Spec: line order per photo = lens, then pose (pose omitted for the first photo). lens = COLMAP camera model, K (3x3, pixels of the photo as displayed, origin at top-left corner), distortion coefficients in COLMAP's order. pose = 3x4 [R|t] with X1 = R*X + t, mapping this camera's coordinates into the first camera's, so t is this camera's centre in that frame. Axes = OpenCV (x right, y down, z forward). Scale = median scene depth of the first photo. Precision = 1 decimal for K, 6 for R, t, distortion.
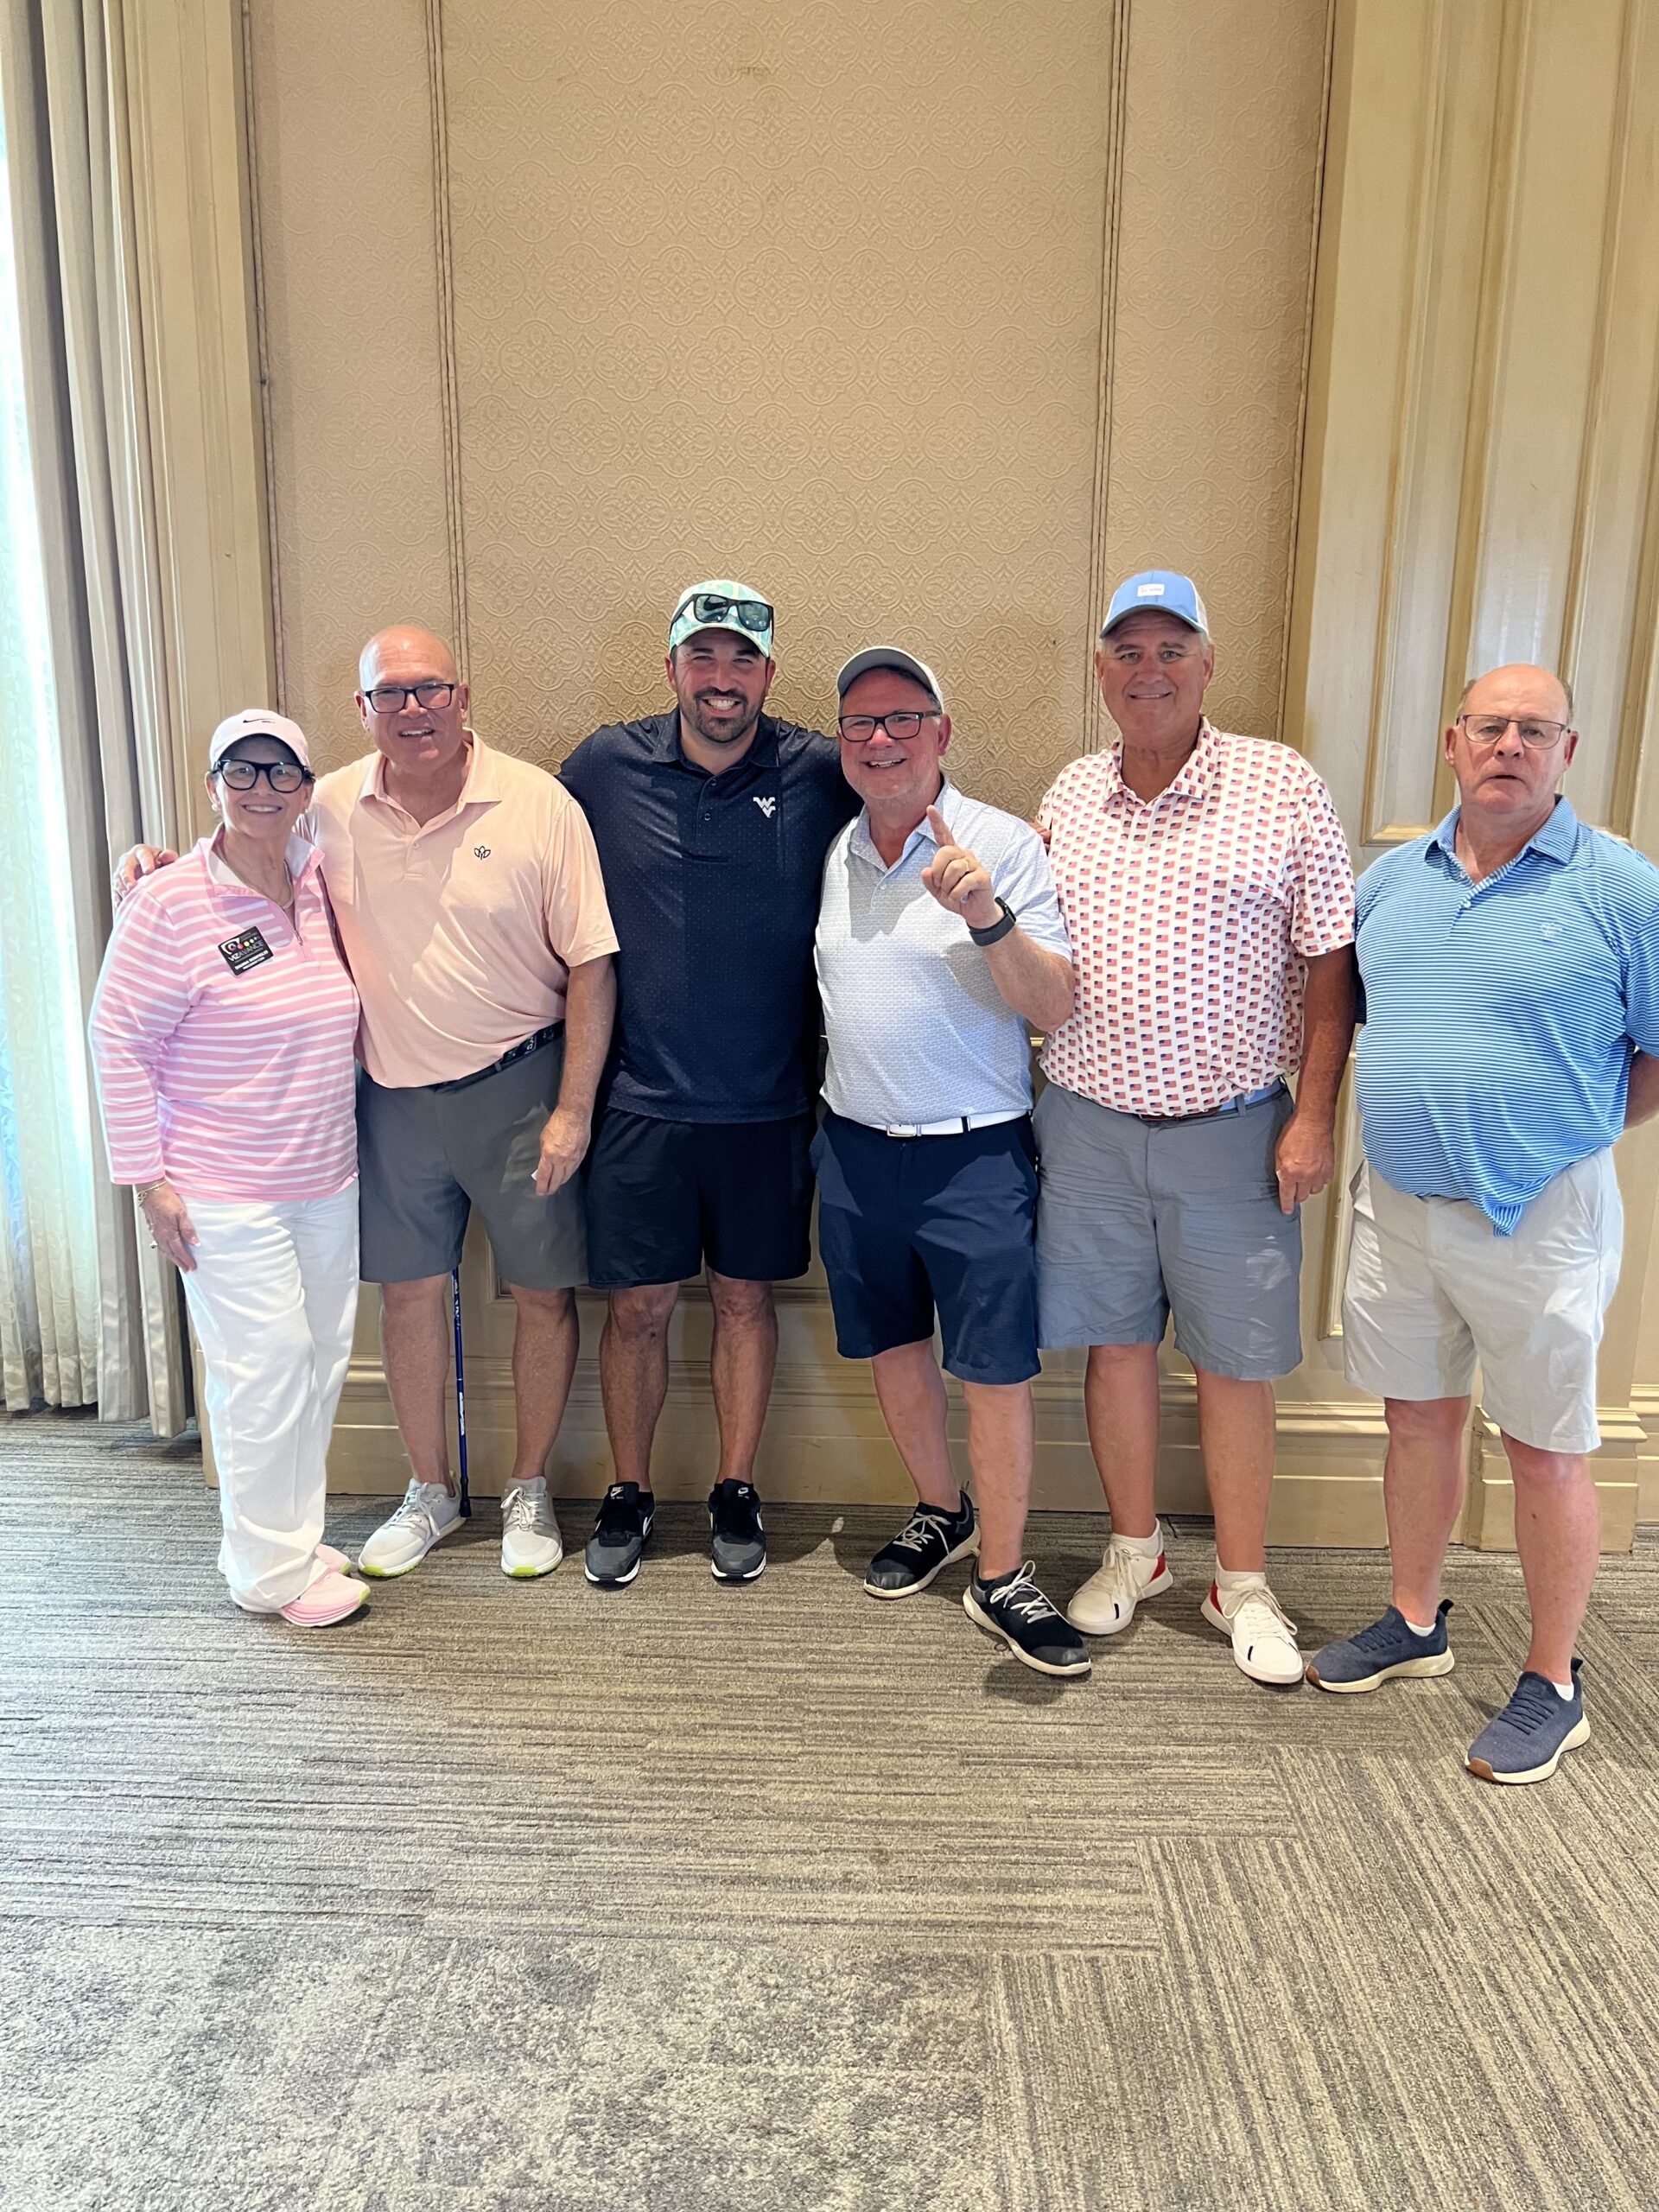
lens RADIAL K [[1658.6, 0, 820.7], [0, 1658.6, 1112.6], [0, 0, 1]] dist [0.043306, -0.051217]
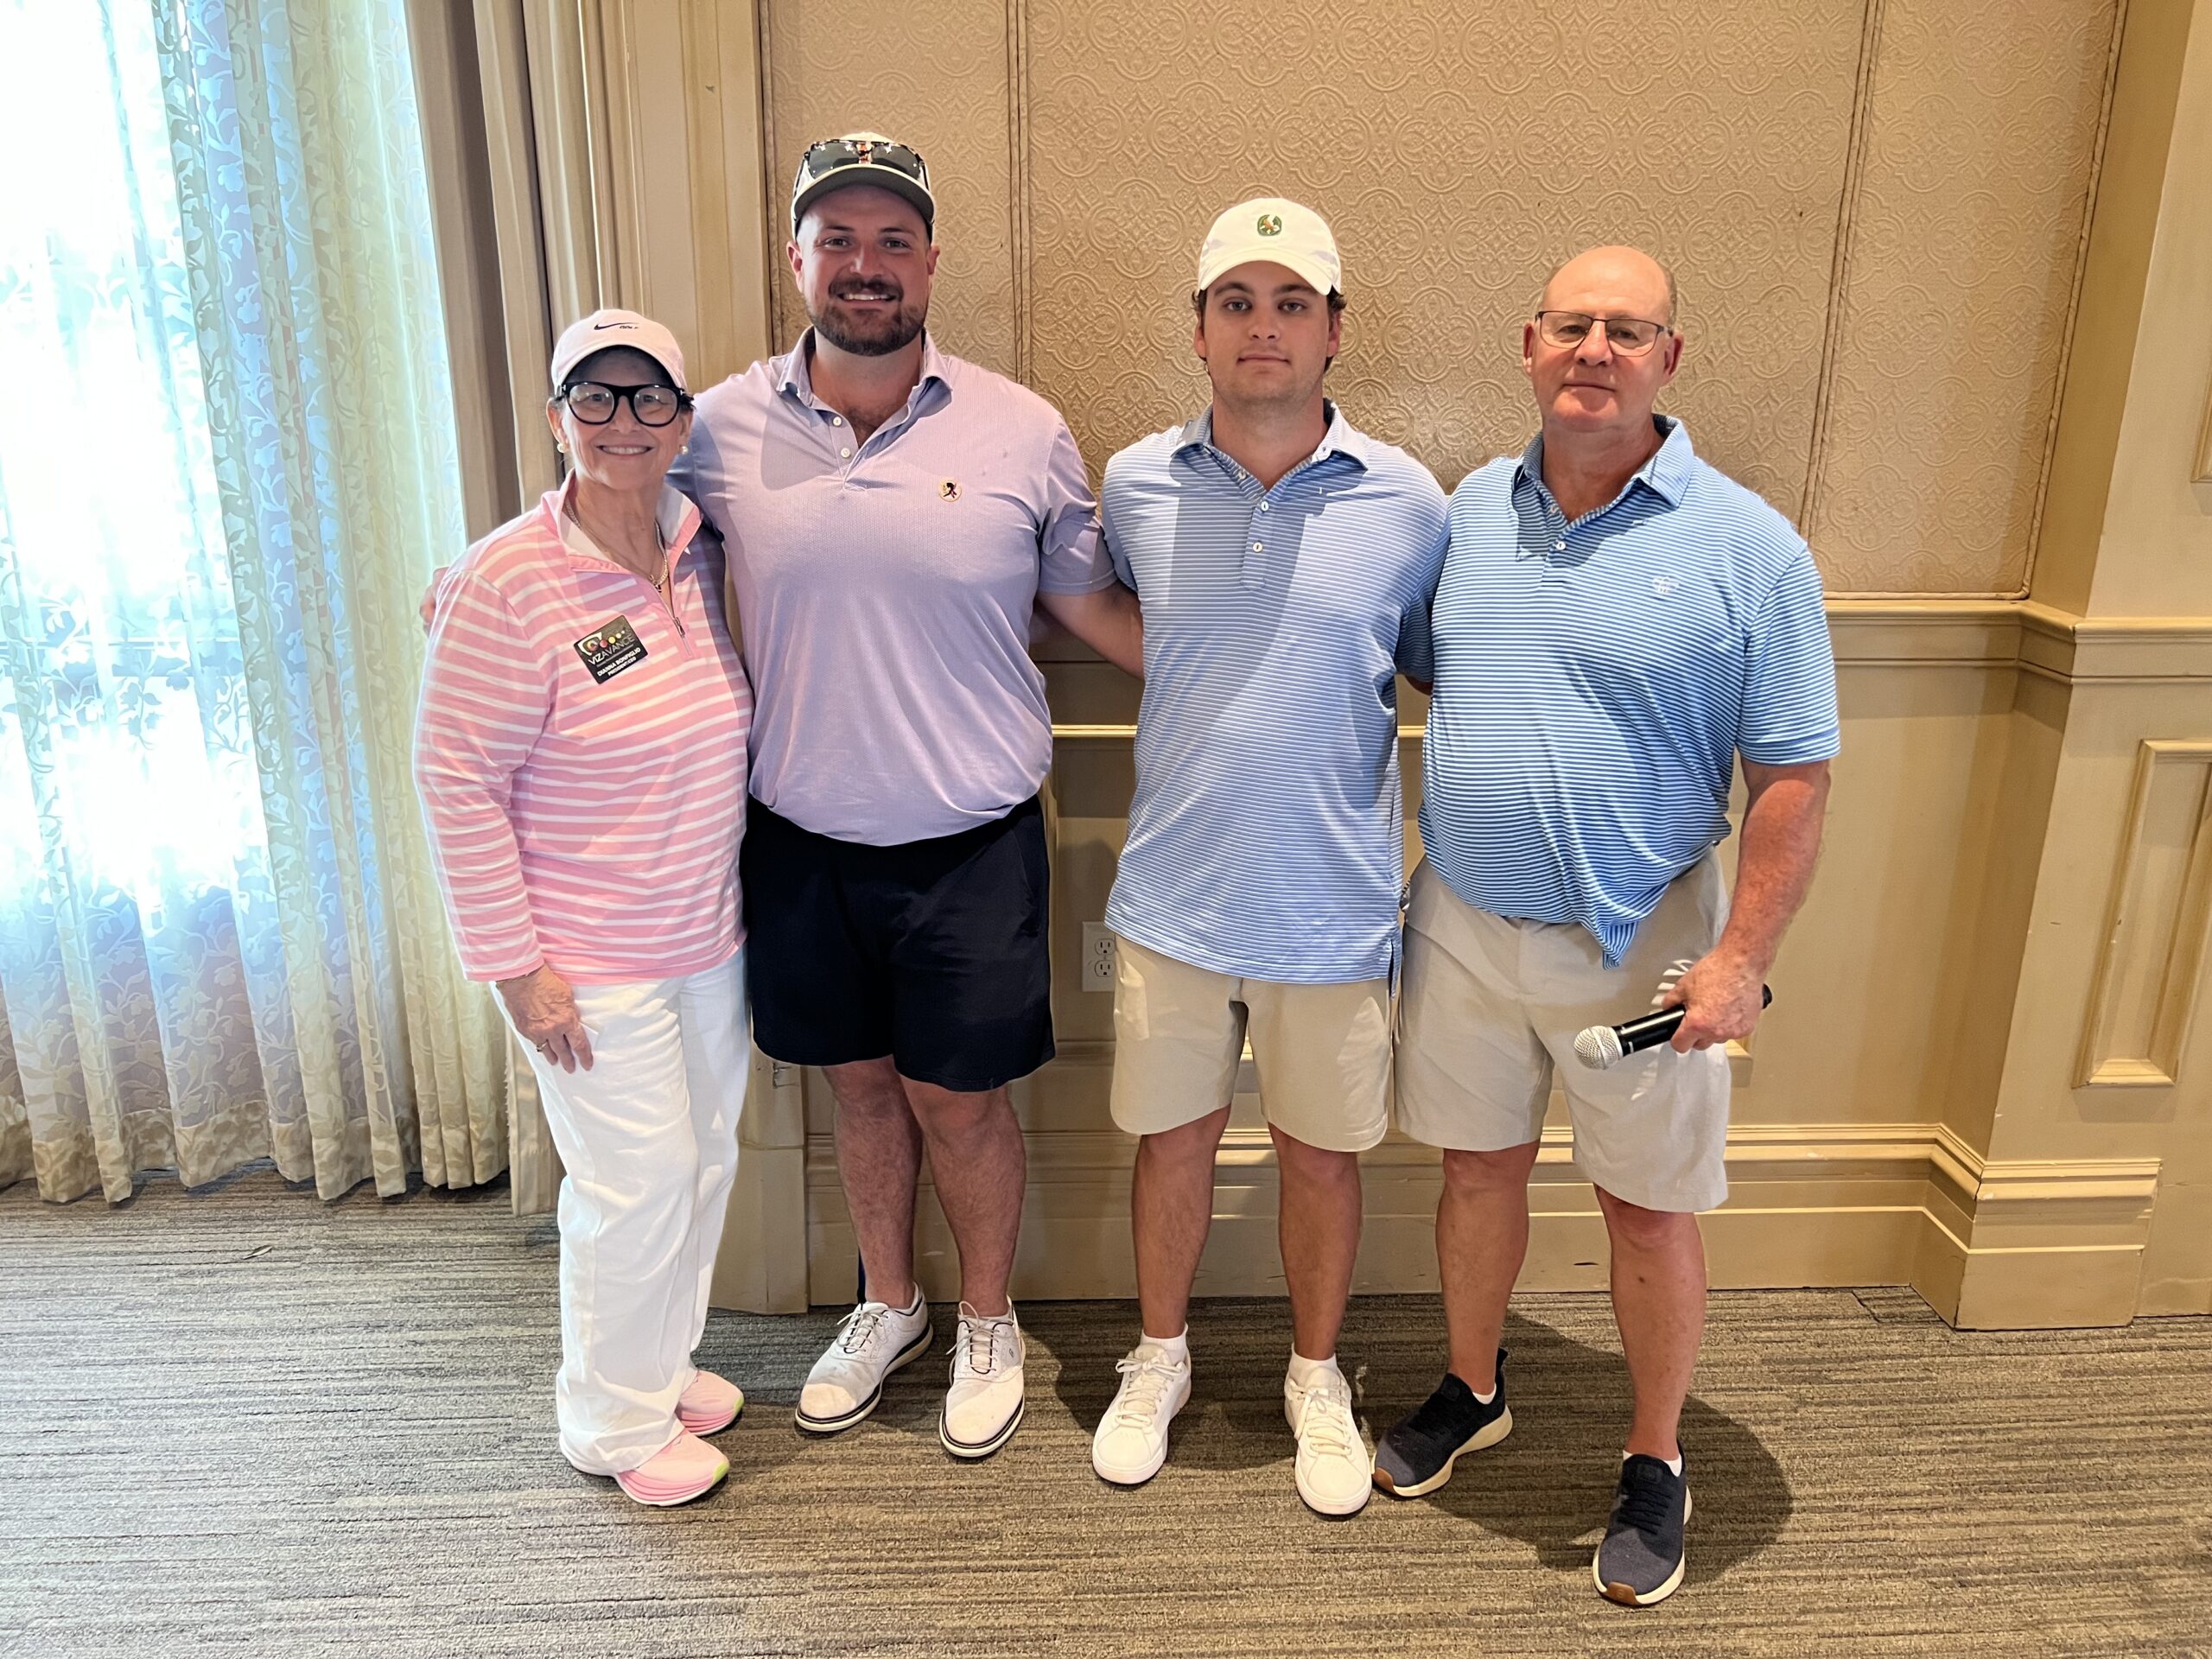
lens RADIAL K [[1676.2, 0, 1127.9], [0, 1676.2, 814.4], [0, 0, 1]] dist [0.045375, -0.052284]
pose [[0.996475, -0.023429, 0.080554, -0.287022], [0.016936, 0.996622, 0.080361, -0.090832], [-0.082164, -0.078713, 0.993506, 0.279585]]
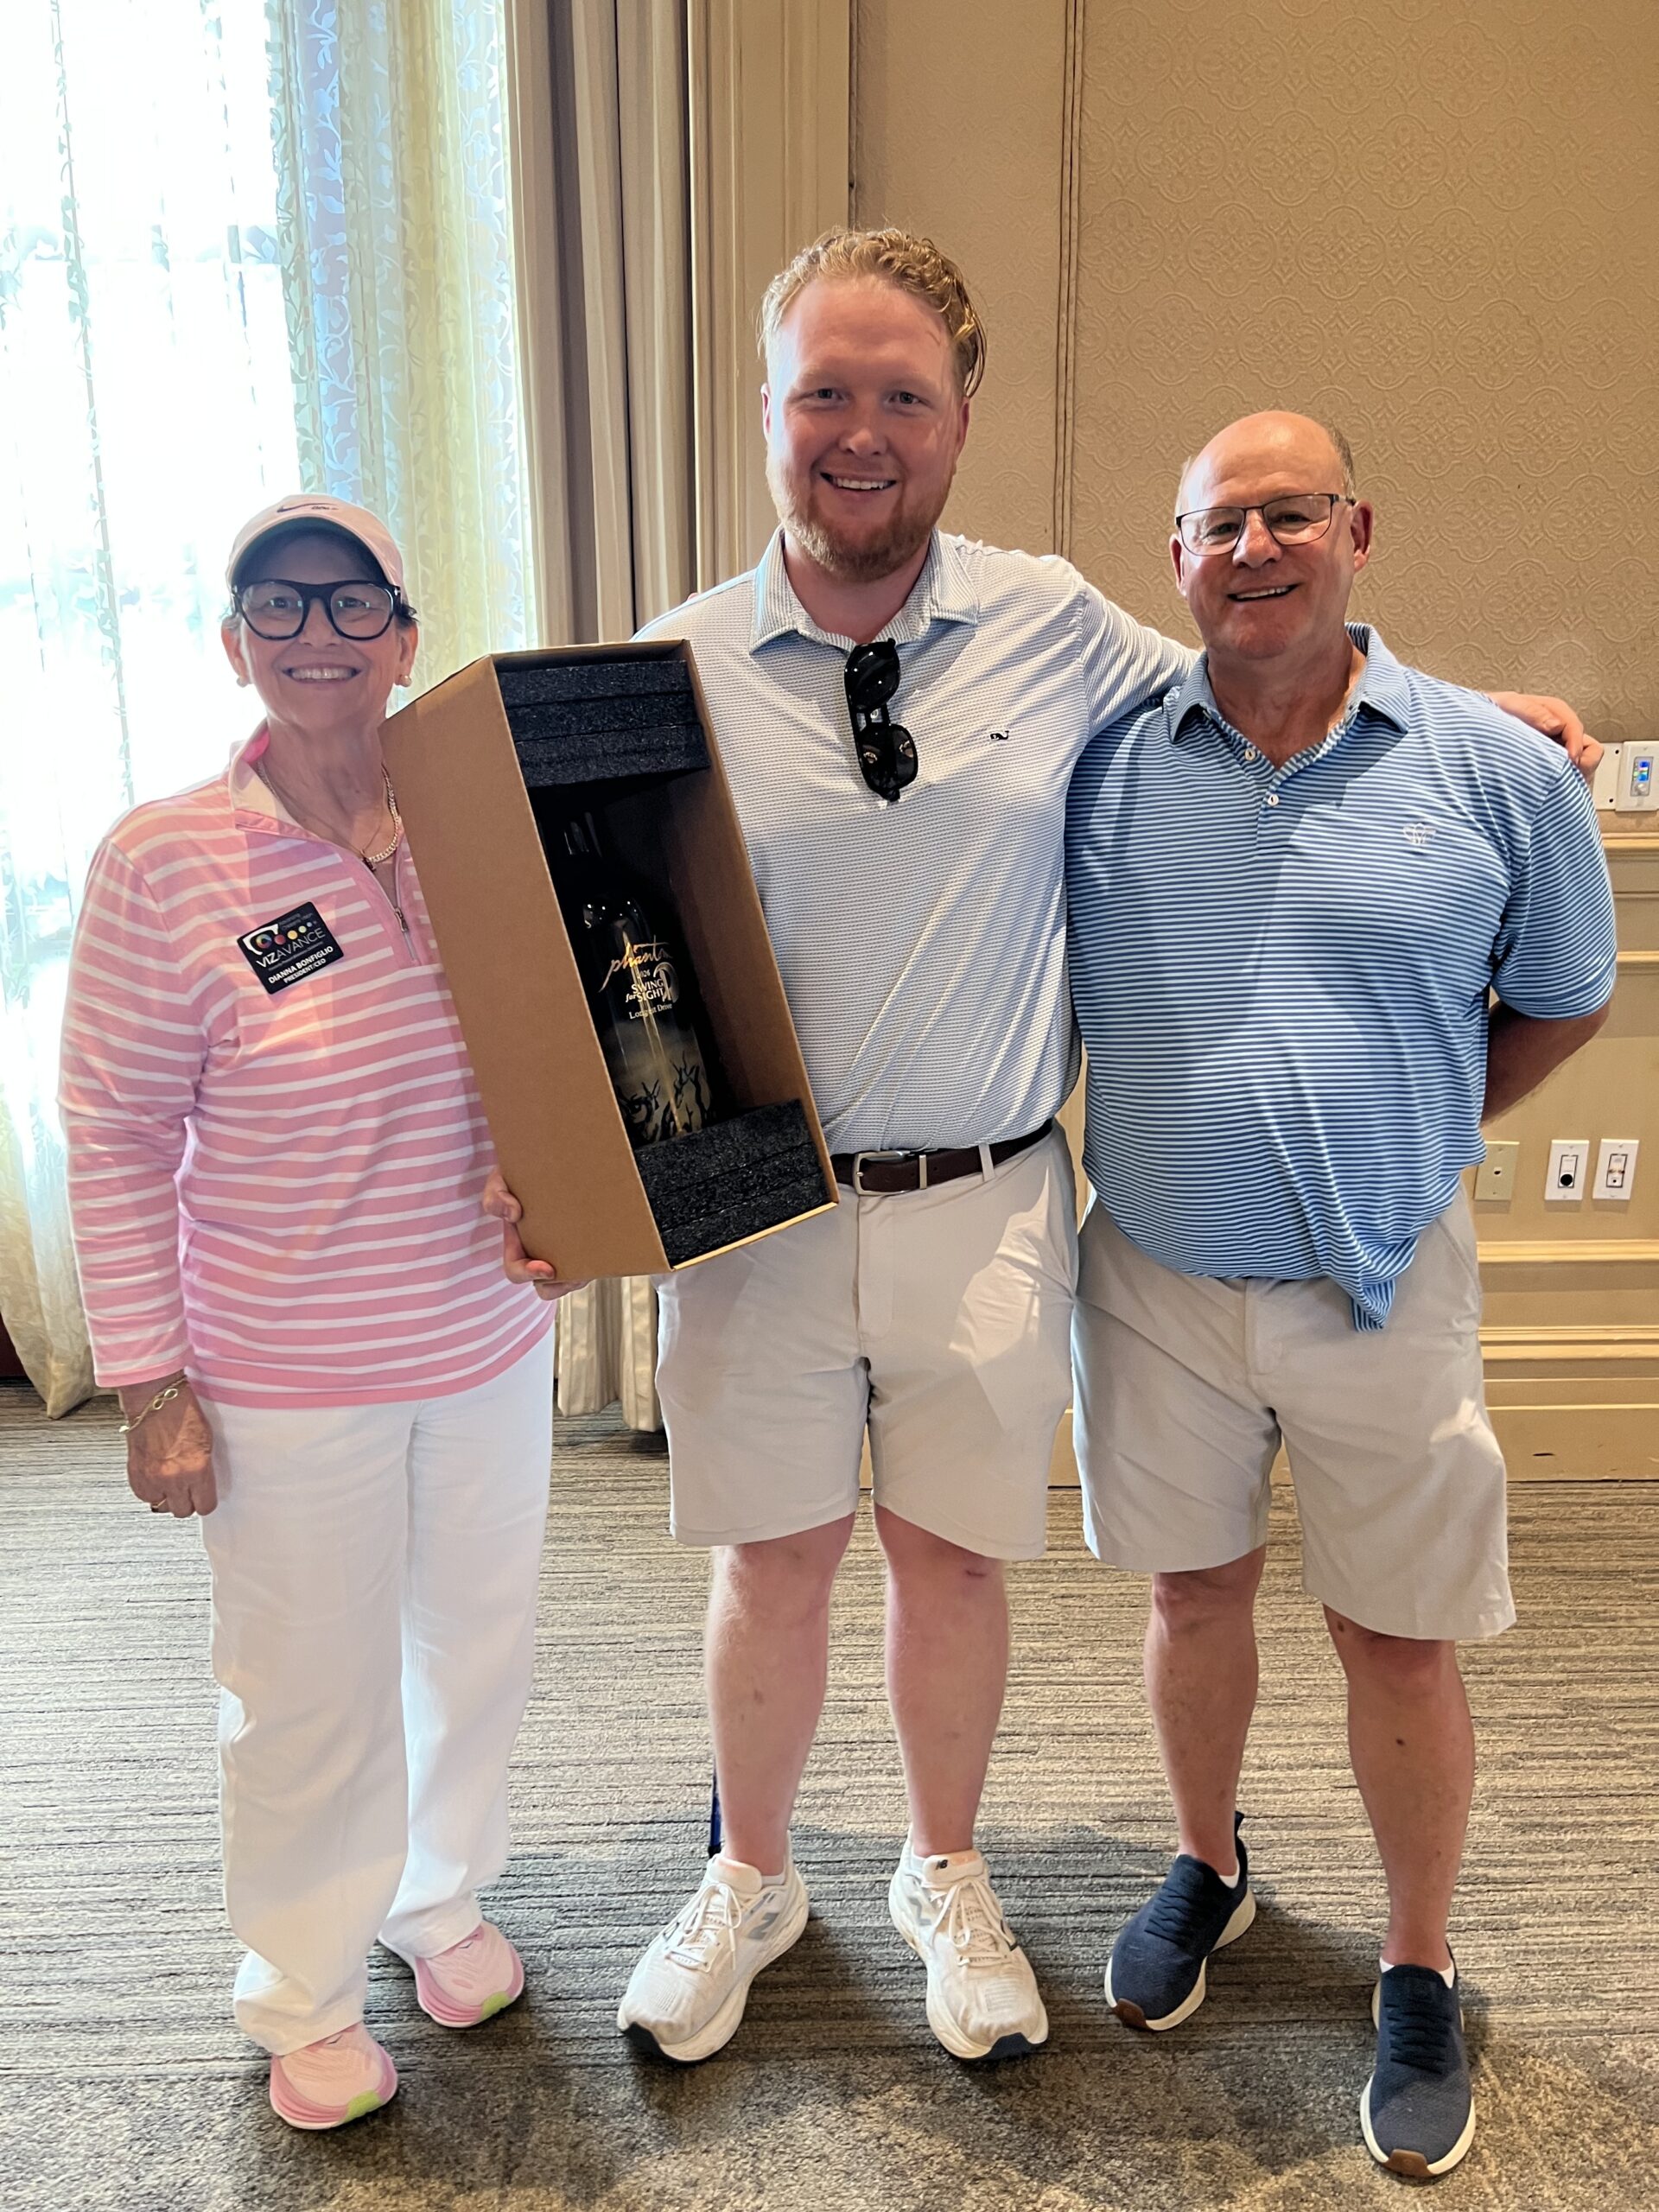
lens RADIAL K [[1667.6, 0, 820.3], [0, 1667.6, 1116.8], [0, 0, 1]] dist [0.039575, -0.040066]
pose [[0.997910, -0.029123, 0.057684, -0.486472], [0.026485, 0.998591, 0.045985, -0.013616], [-0.058942, -0.044361, 0.997275, 0.170377]]
